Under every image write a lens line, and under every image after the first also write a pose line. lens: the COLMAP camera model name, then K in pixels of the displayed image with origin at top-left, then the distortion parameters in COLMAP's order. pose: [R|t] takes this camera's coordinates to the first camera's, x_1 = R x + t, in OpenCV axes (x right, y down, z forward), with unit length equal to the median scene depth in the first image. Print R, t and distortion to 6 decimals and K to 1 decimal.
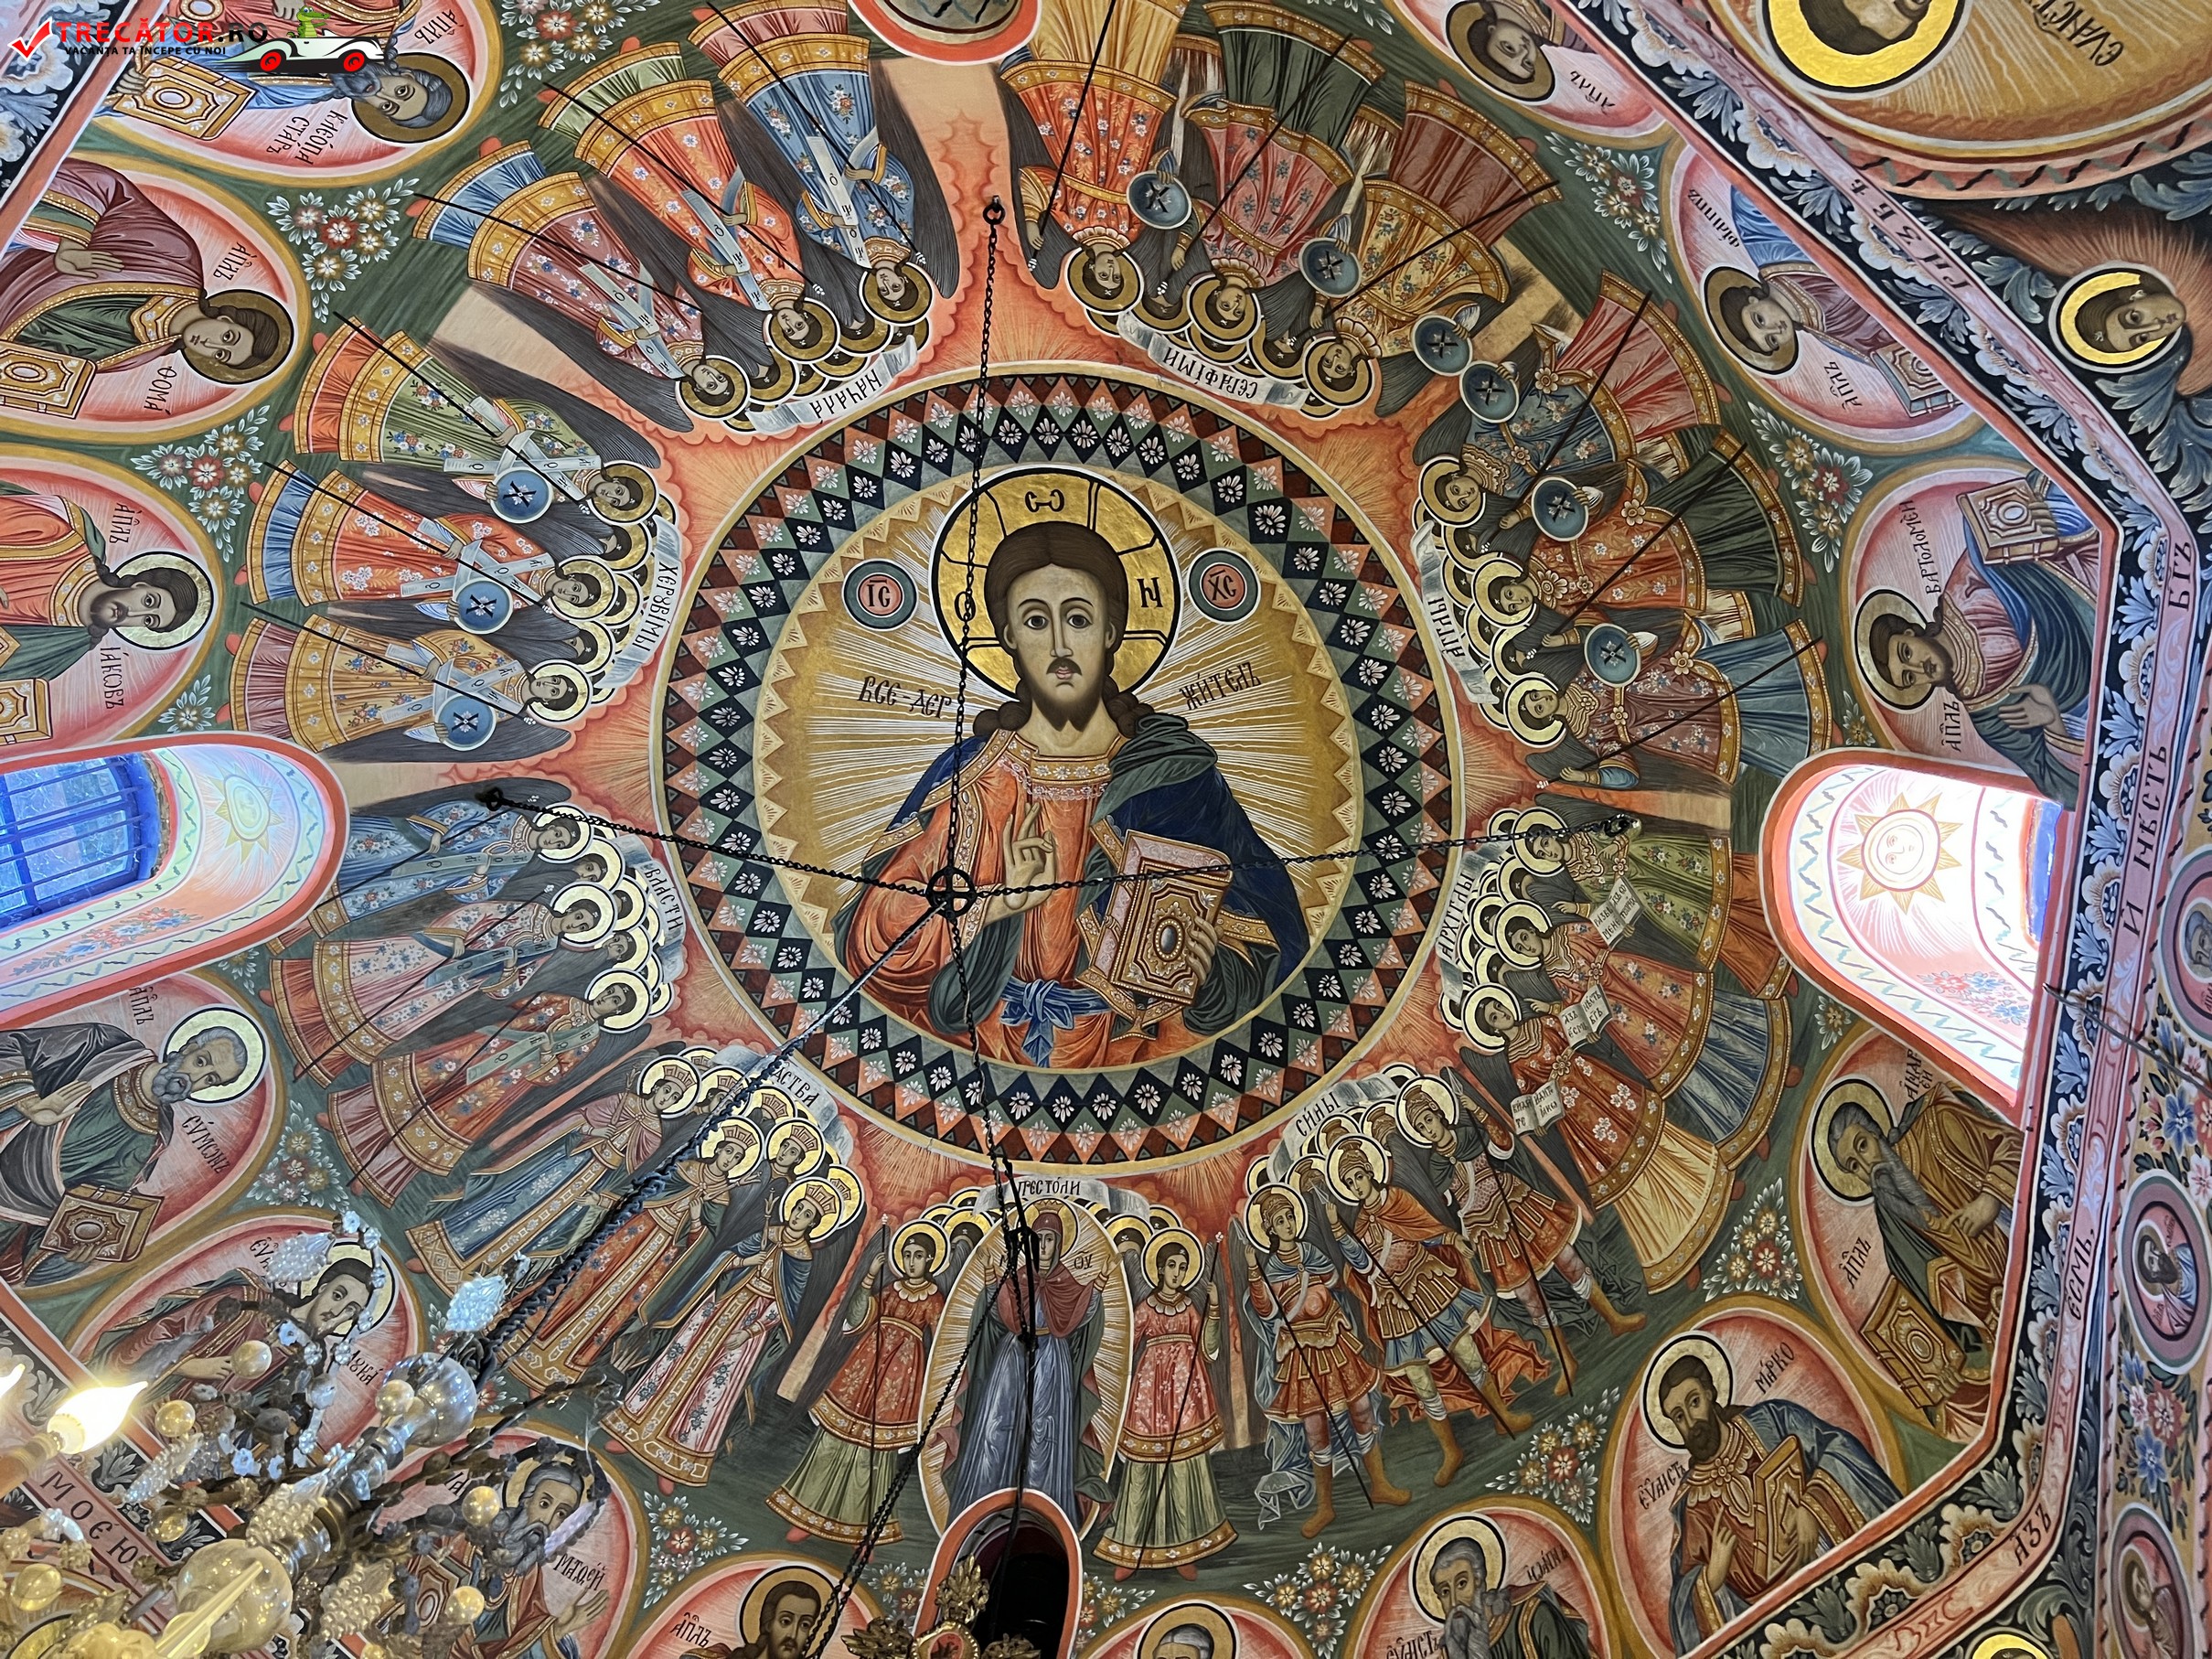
lens RADIAL K [[1683.9, 0, 1106.0], [0, 1683.9, 829.5], [0, 0, 1]] dist [0.075176, -0.097234]
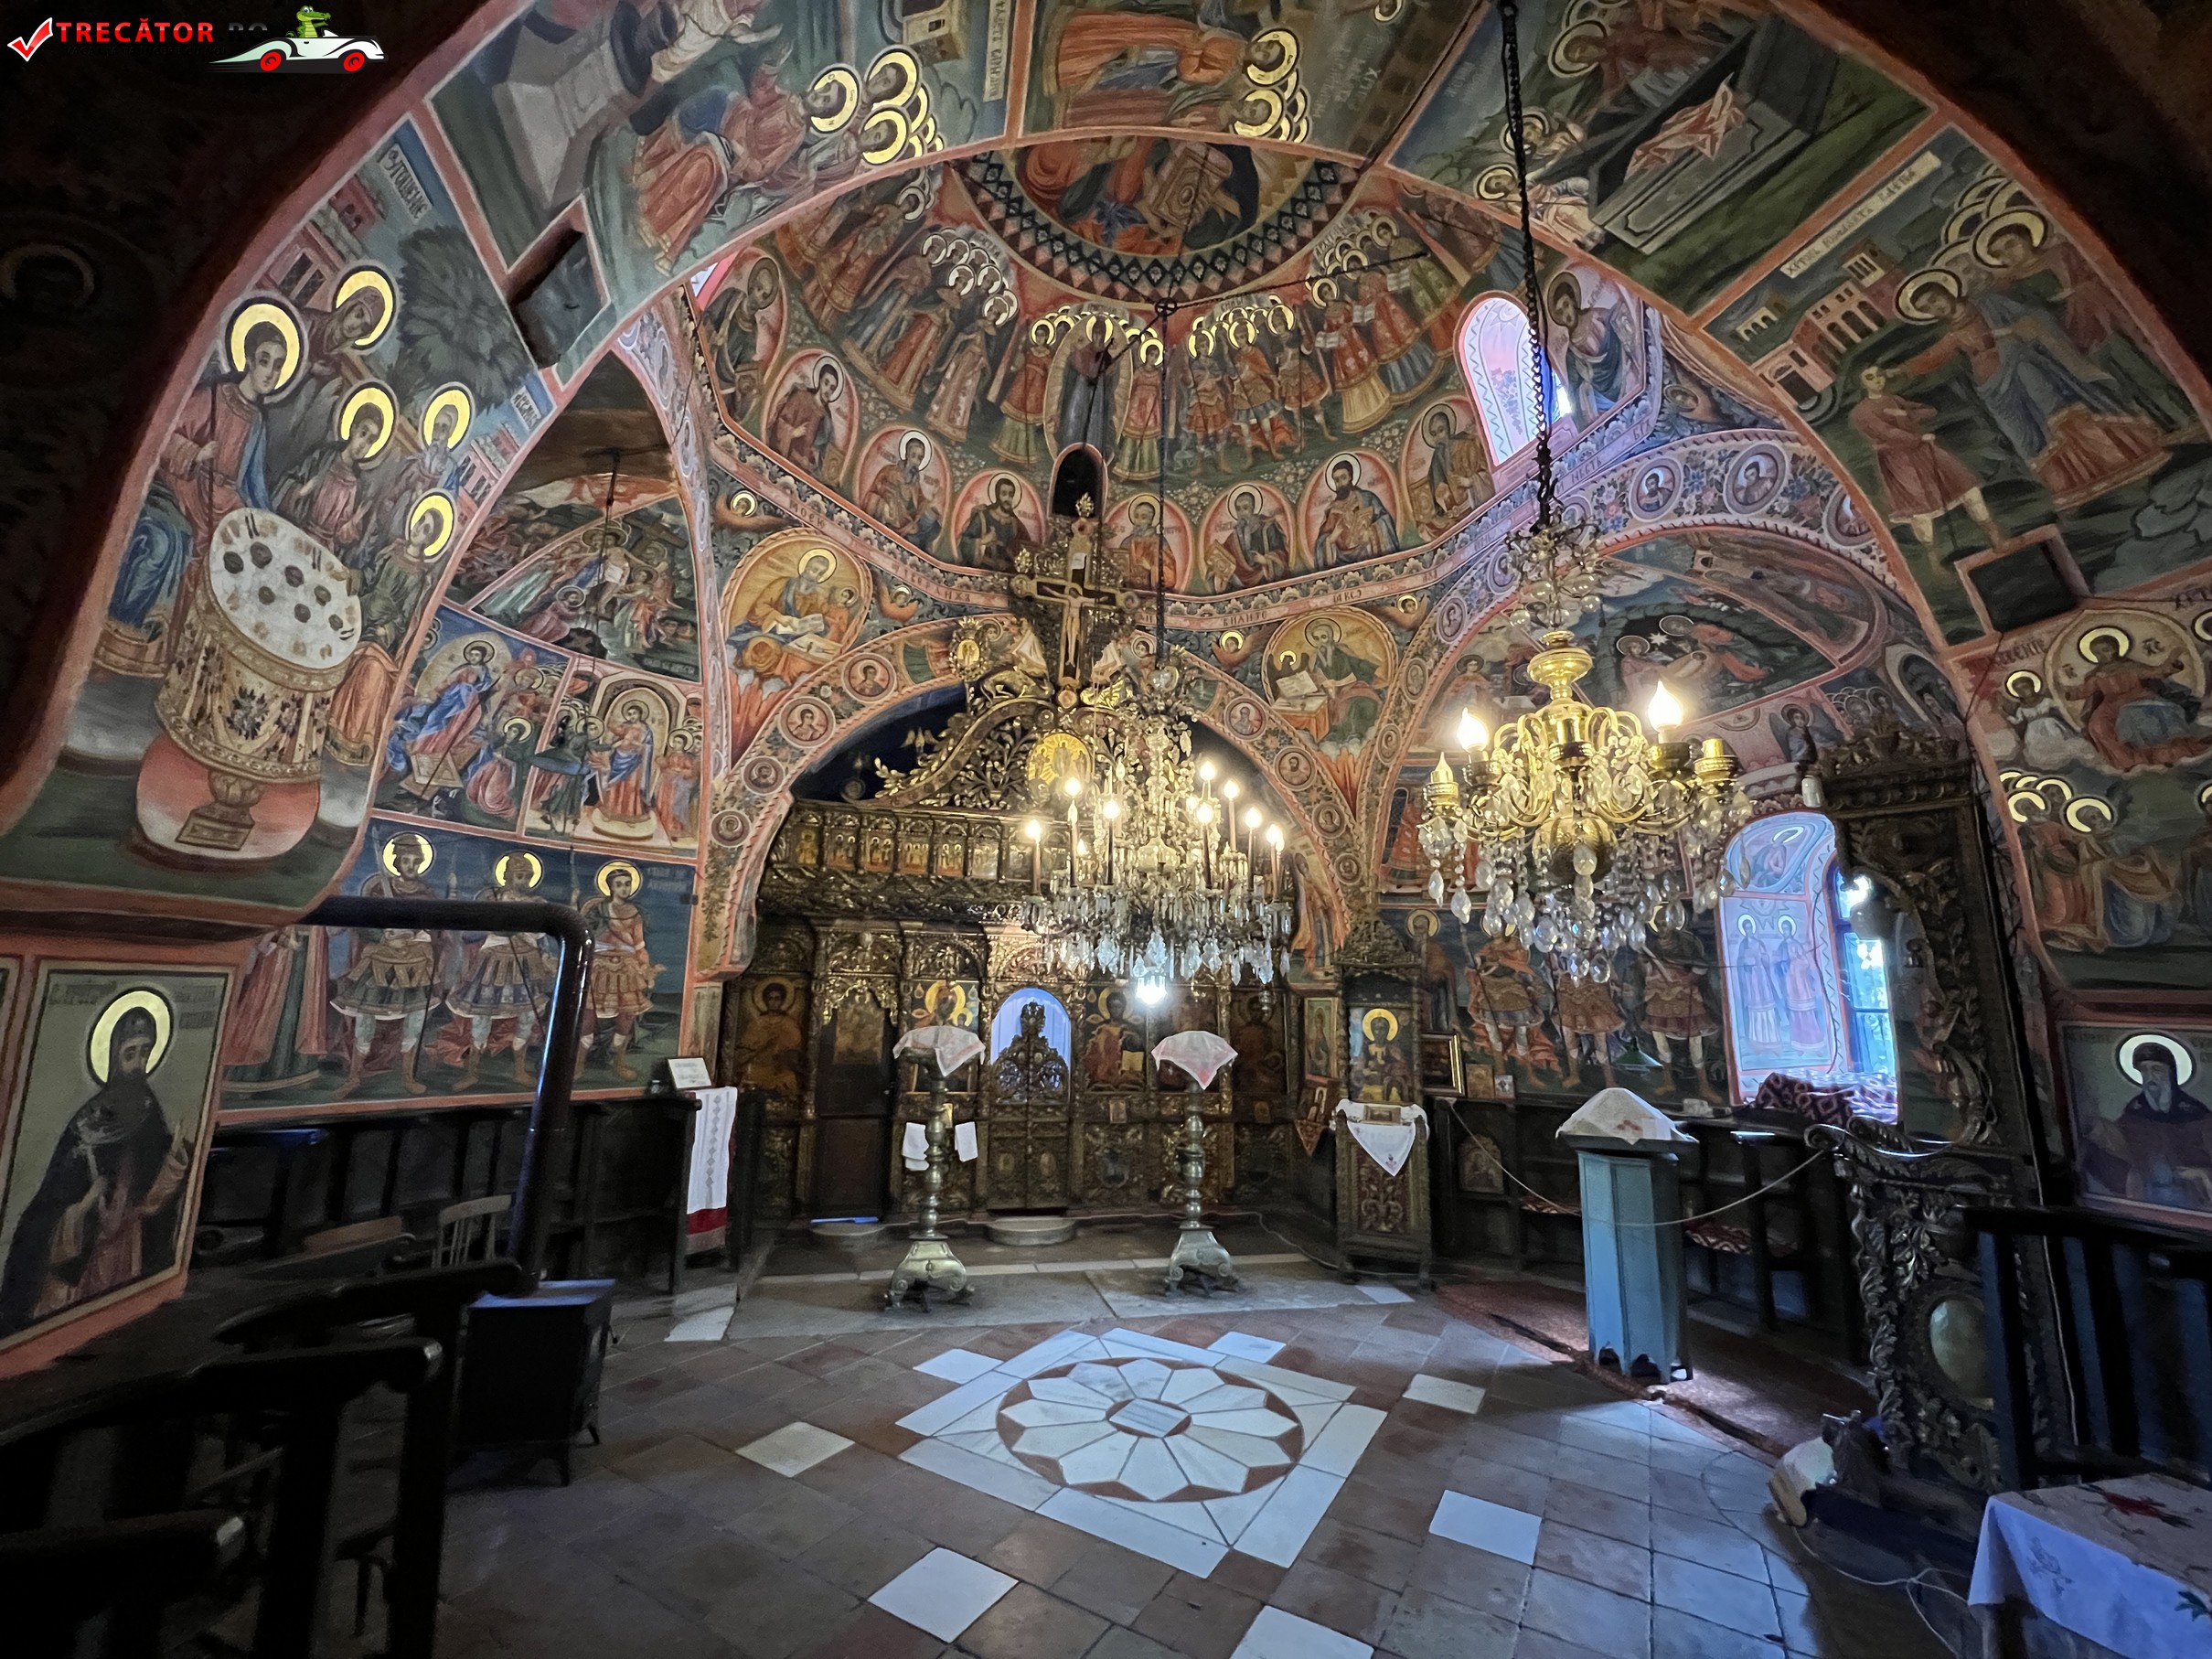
lens RADIAL K [[866.5, 0, 1106.0], [0, 866.5, 829.5], [0, 0, 1]] dist [0.000465, 0.000076]
pose [[0.952482, -0.103754, 0.286378, -0.447685], [-0.218874, 0.420718, 0.880392, -0.527704], [-0.211829, -0.901239, 0.378017, -0.046676]]
